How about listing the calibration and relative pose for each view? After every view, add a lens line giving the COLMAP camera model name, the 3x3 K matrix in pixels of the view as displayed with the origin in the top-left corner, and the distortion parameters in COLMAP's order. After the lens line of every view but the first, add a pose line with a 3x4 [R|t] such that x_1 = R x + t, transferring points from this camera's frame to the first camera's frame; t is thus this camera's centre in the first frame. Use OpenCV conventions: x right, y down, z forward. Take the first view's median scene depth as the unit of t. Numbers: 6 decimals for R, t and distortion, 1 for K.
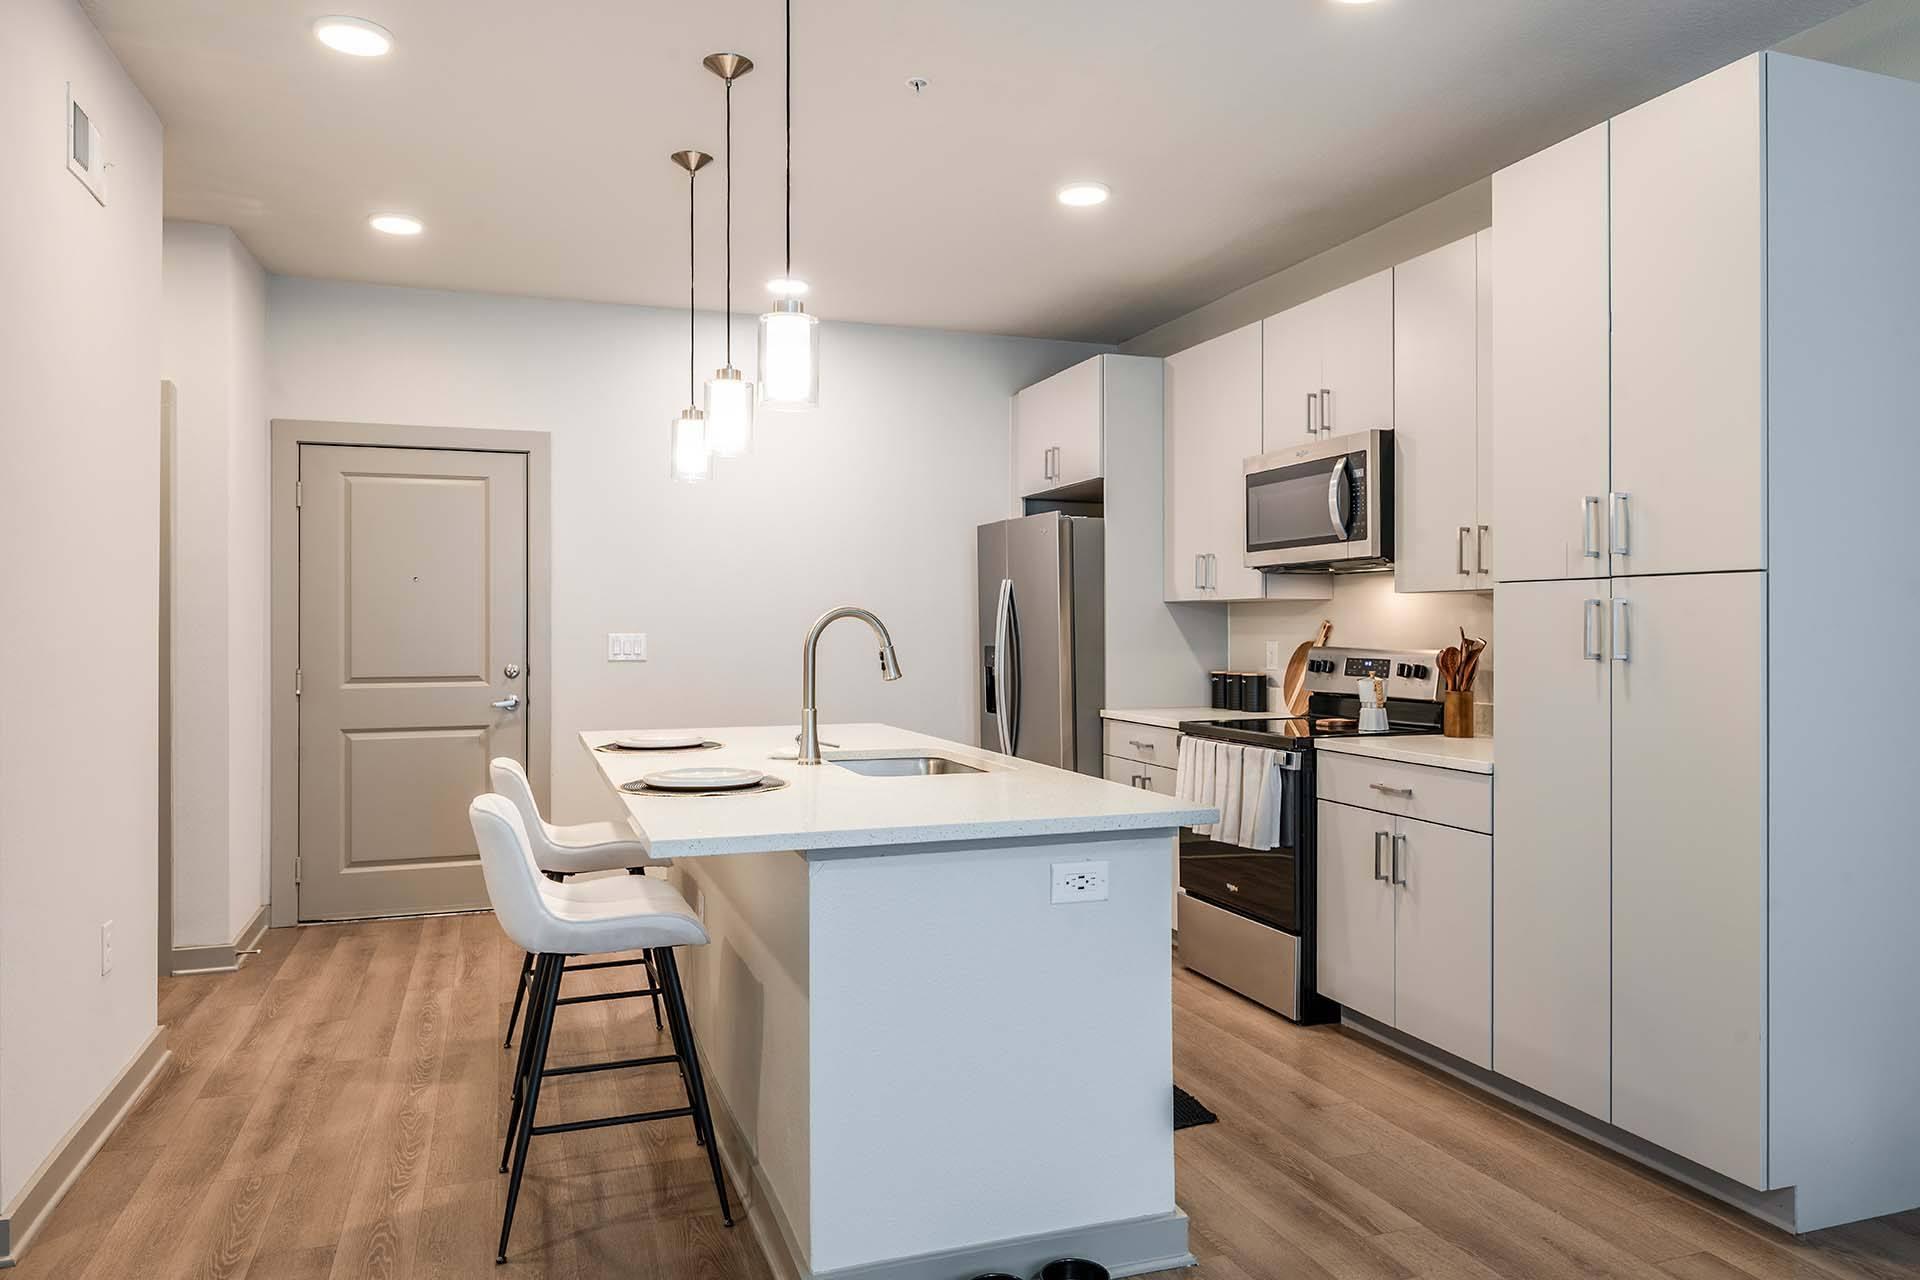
lens RADIAL K [[1273.0, 0, 959.7], [0, 1273.0, 627.8], [0, 0, 1]] dist [-0.005221, 0.000129]
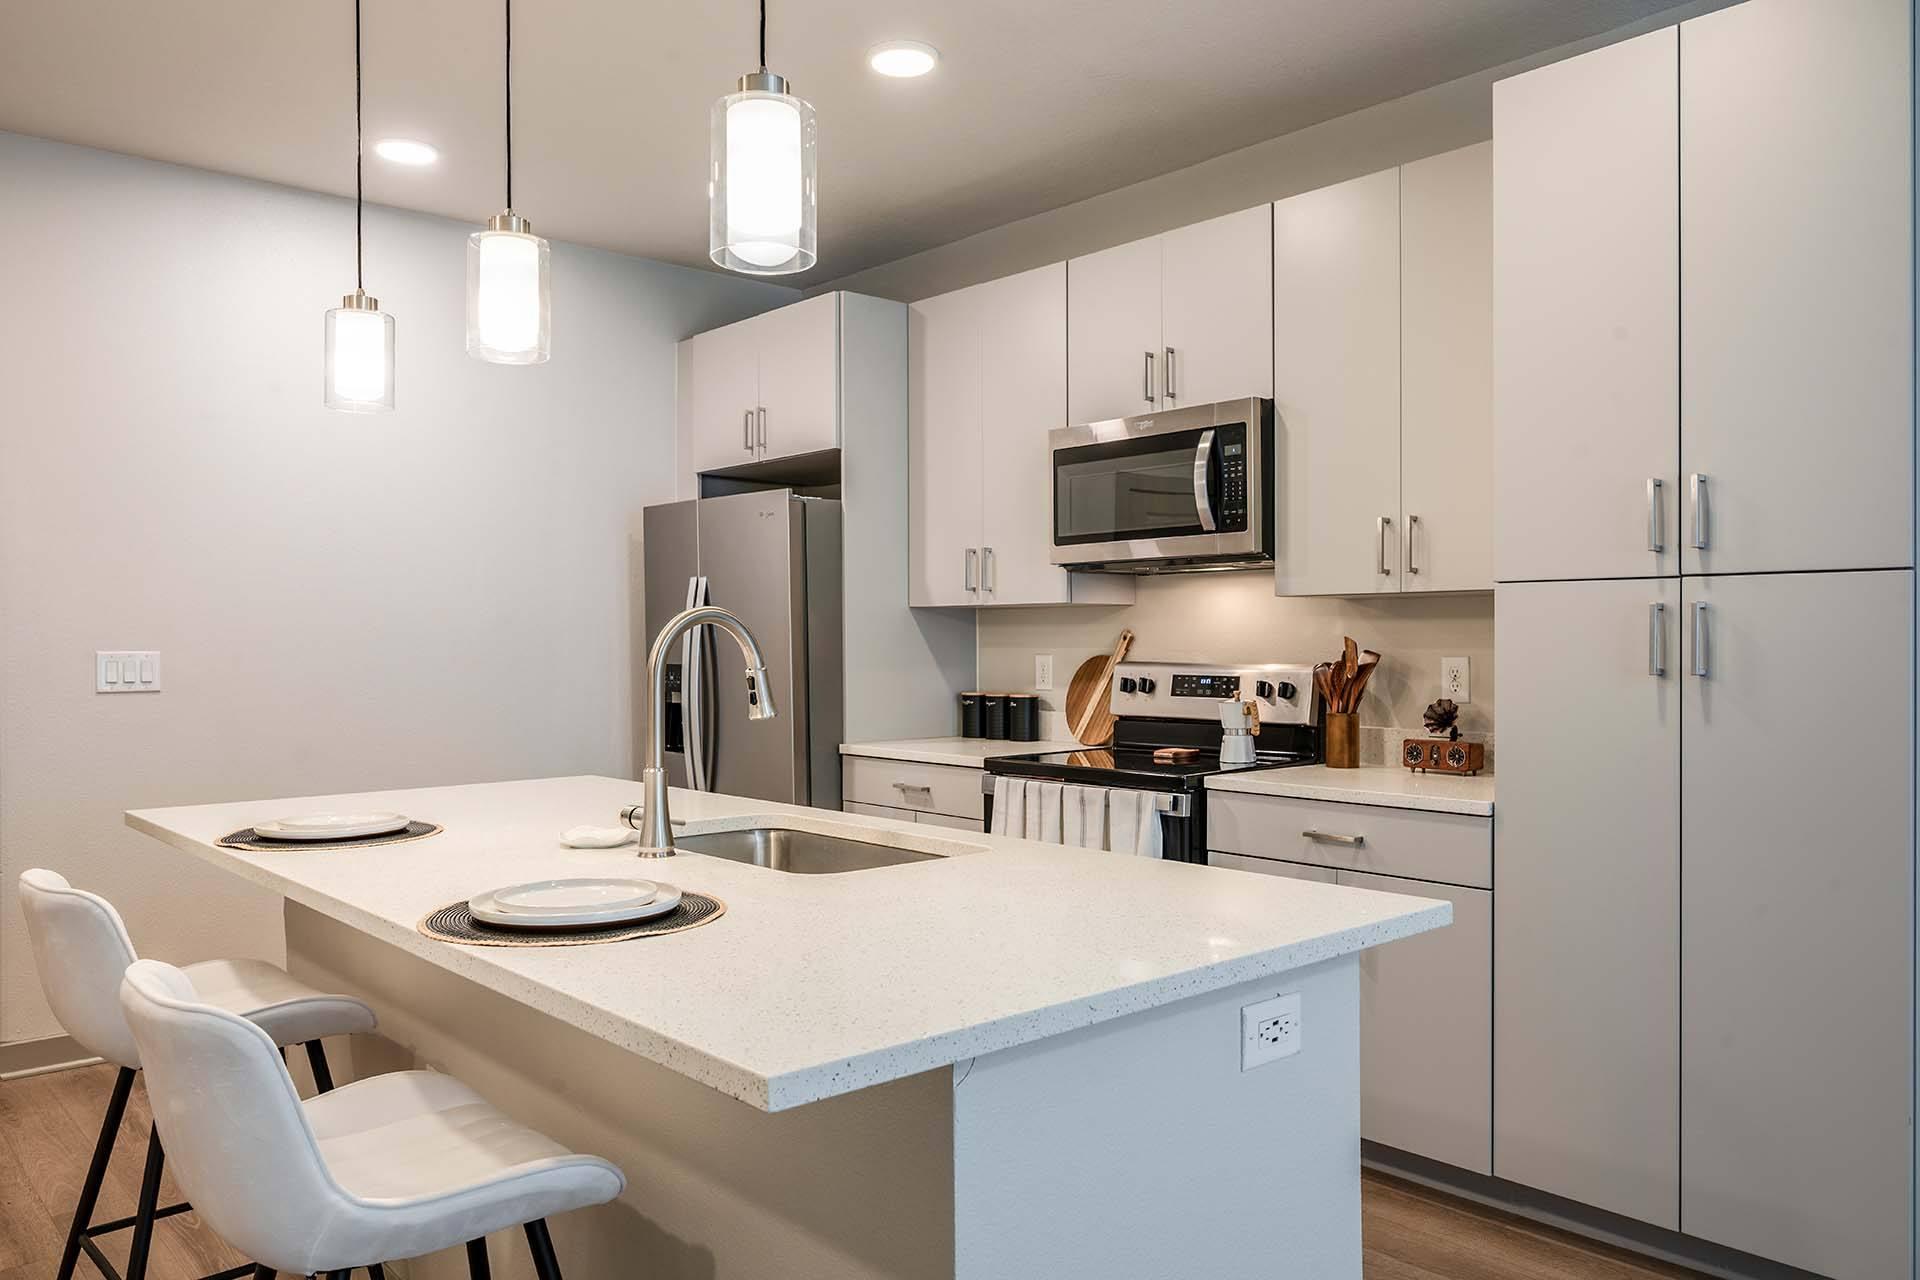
lens RADIAL K [[1380.0, 0, 960.5], [0, 1380.0, 651.4], [0, 0, 1]] dist [-0.005289, -0.000132]
pose [[0.926309, -0.006265, 0.376712, -0.180433], [0.003354, 0.999959, 0.008383, 0.000265], [-0.376749, -0.006502, 0.926293, 0.235711]]
